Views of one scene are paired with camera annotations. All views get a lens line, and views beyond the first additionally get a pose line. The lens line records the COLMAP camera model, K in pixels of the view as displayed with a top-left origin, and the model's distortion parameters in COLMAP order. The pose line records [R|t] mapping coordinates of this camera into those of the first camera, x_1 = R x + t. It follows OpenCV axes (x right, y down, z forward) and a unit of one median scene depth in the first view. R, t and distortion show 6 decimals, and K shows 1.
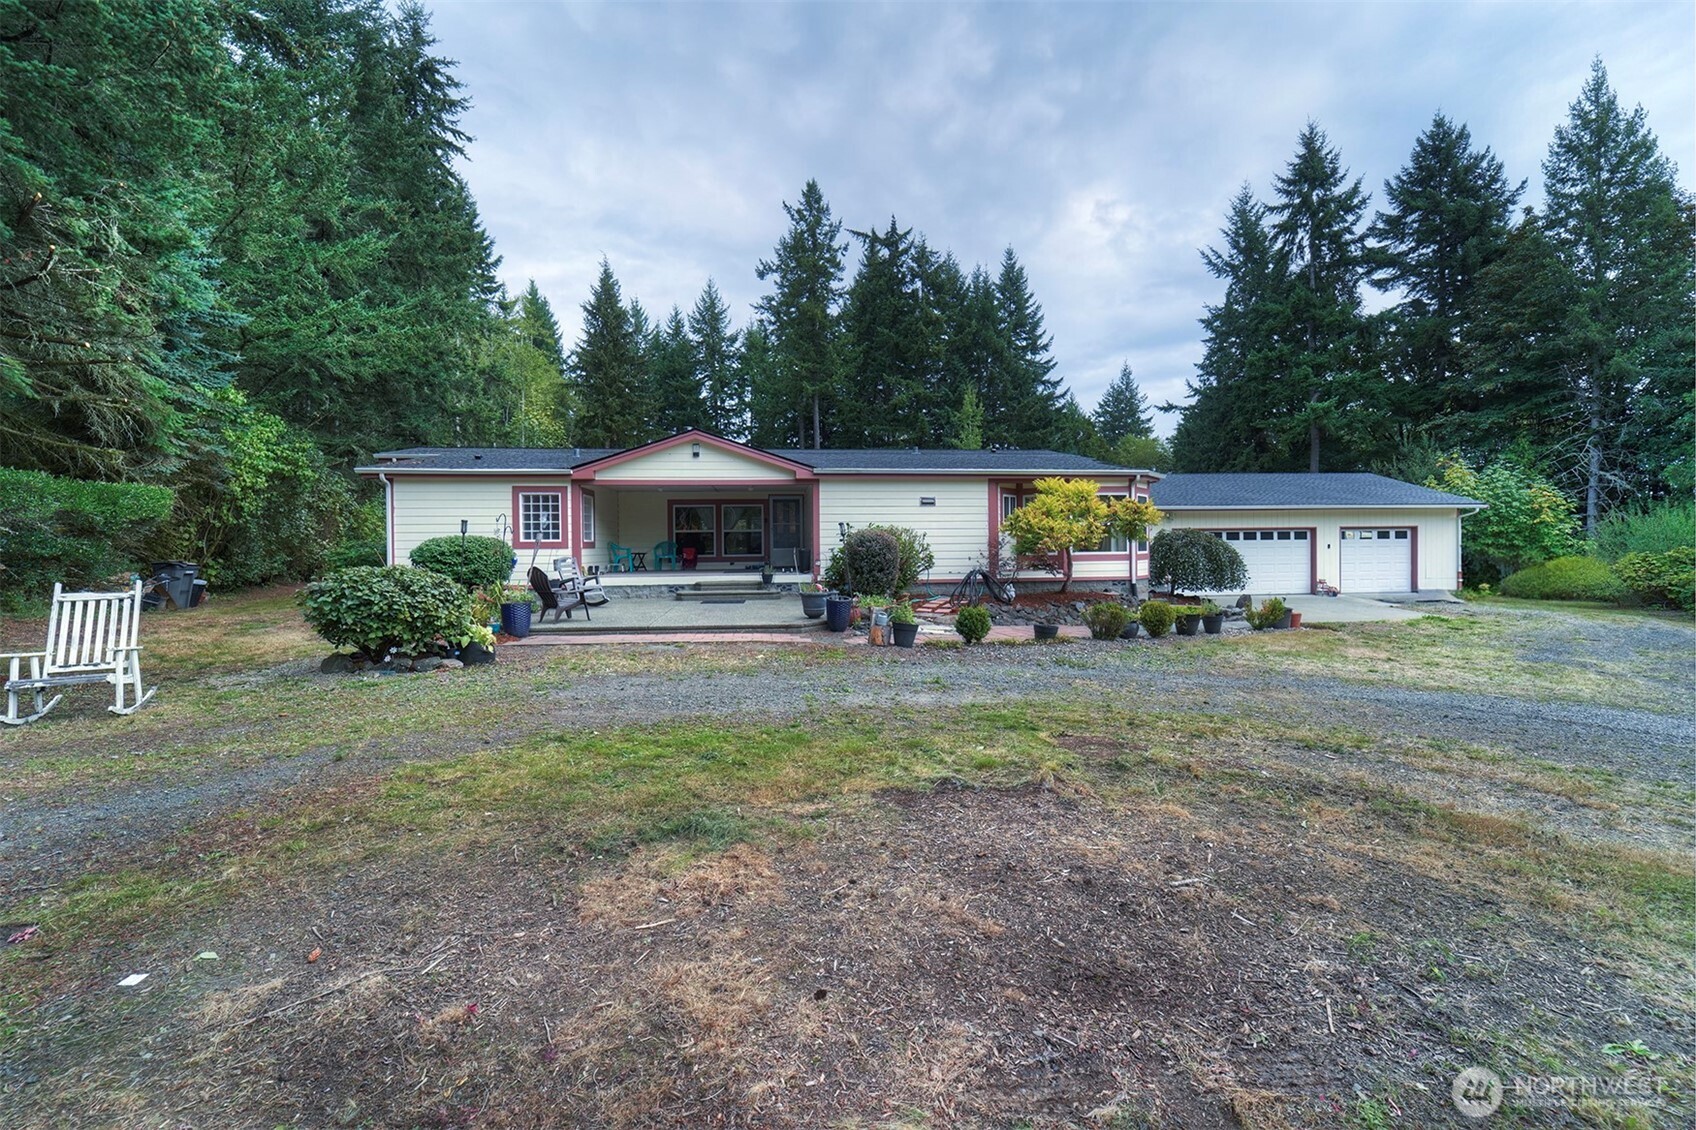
lens RADIAL K [[694.5, 0, 841.9], [0, 694.5, 554.3], [0, 0, 1]] dist [0.001111, 0.000564]
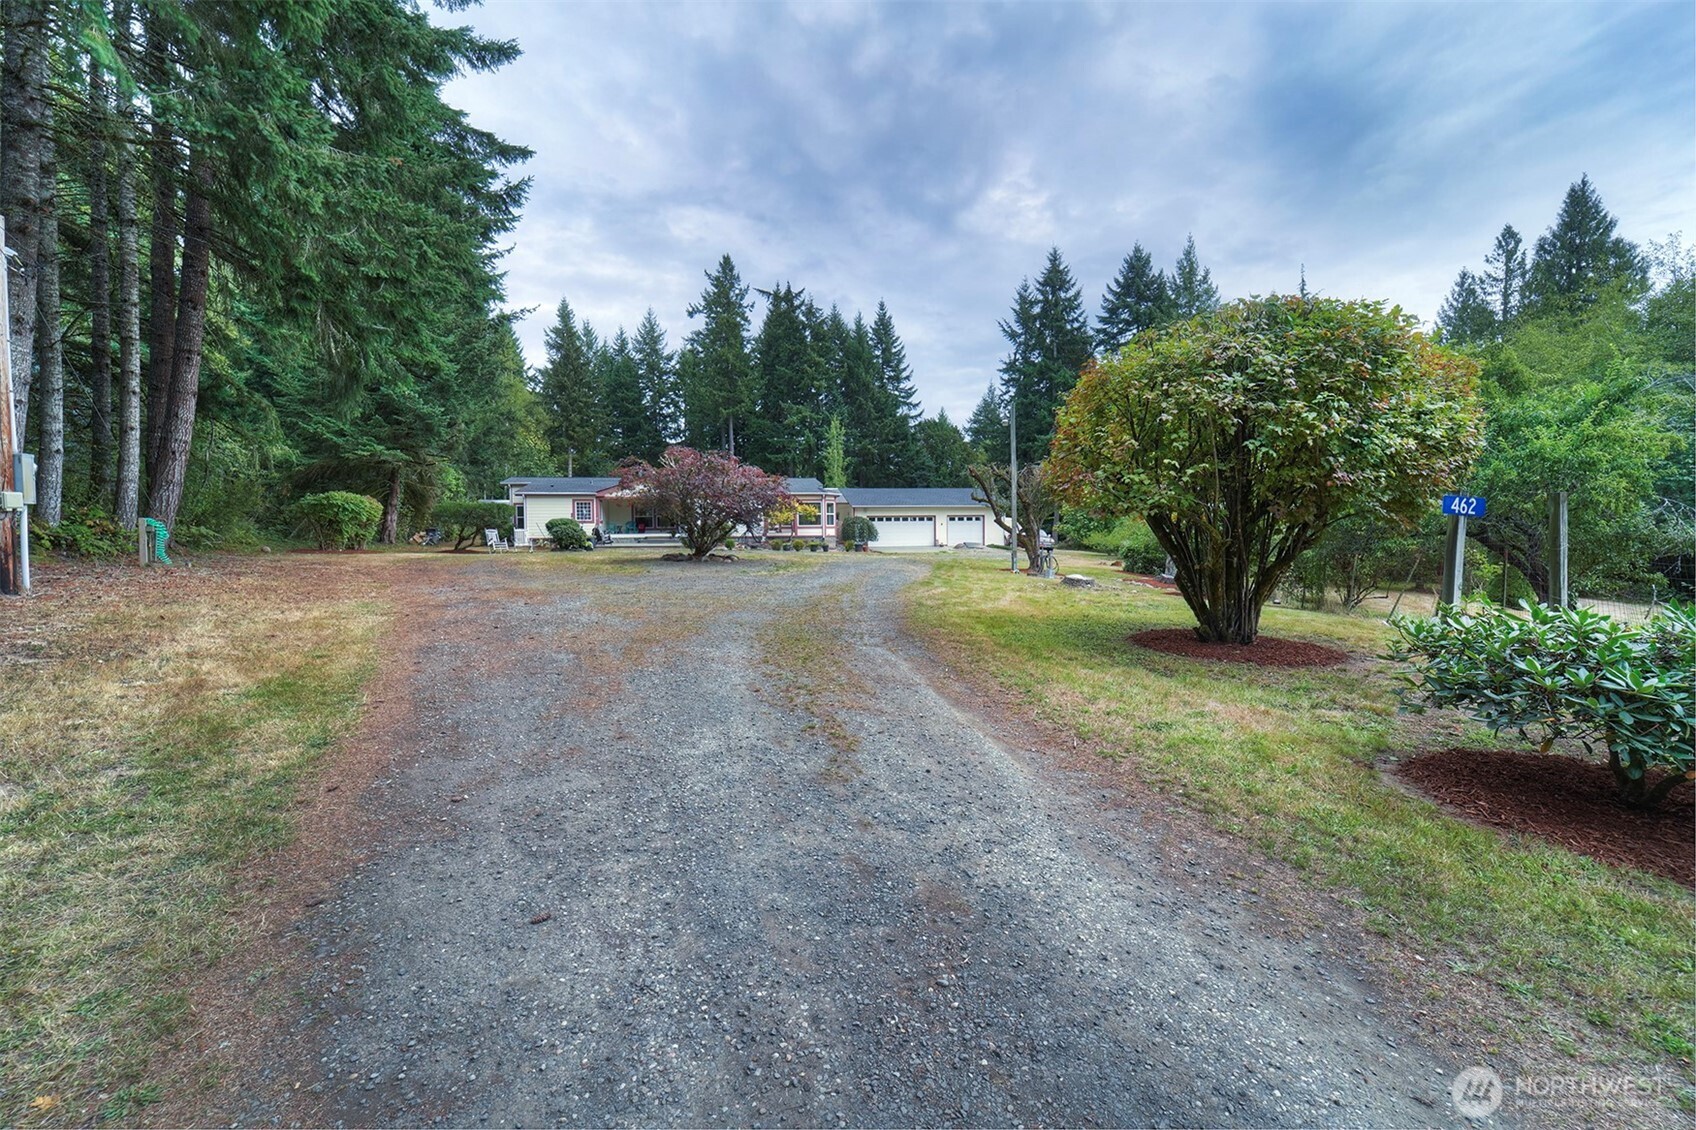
lens RADIAL K [[694.5, 0, 845.1], [0, 694.5, 560.2], [0, 0, 1]] dist [0.001111, 0.000564]
pose [[0.996538, -0.002309, 0.083103, 0.090615], [-0.000213, 0.999540, 0.030327, 0.014389], [-0.083134, -0.030240, 0.996079, -0.470391]]
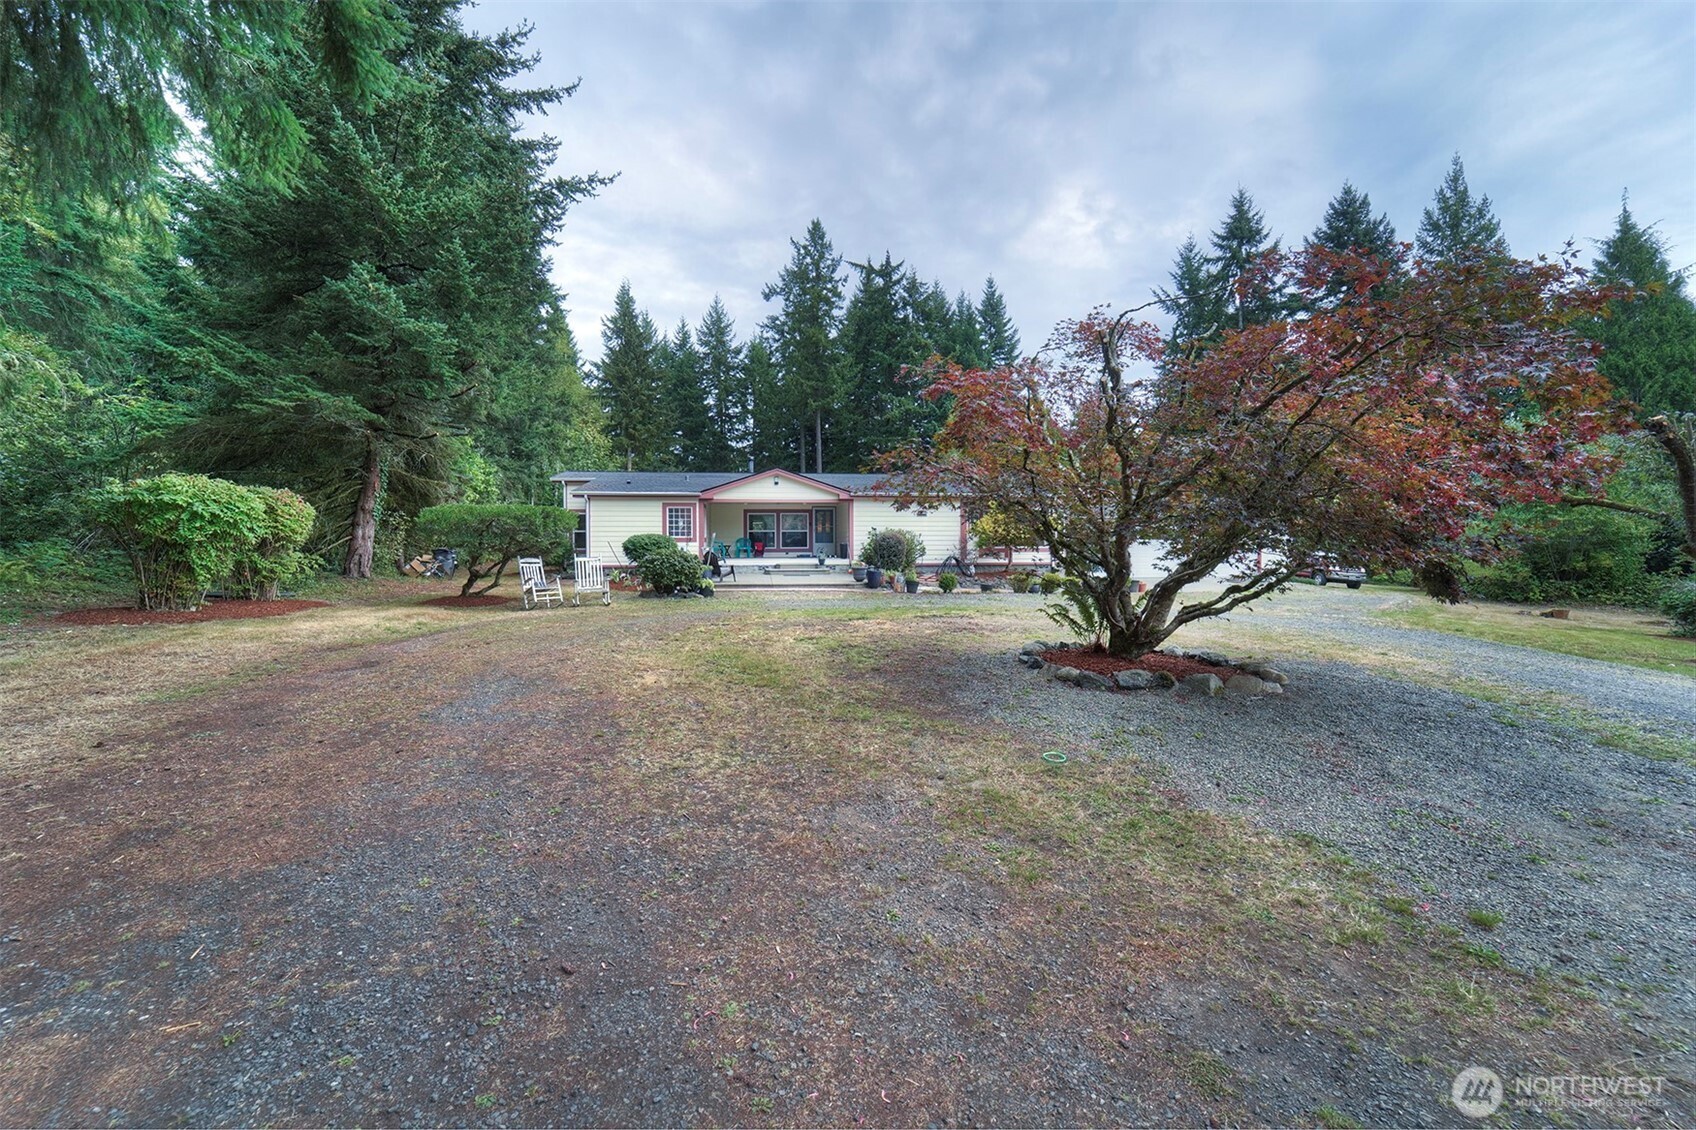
lens RADIAL K [[694.5, 0, 842.9], [0, 694.5, 557.3], [0, 0, 1]] dist [0.001111, 0.000564]
pose [[0.999730, 0.006367, 0.022365, -0.027001], [-0.006551, 0.999945, 0.008172, 0.003328], [-0.022312, -0.008316, 0.999716, -0.171248]]
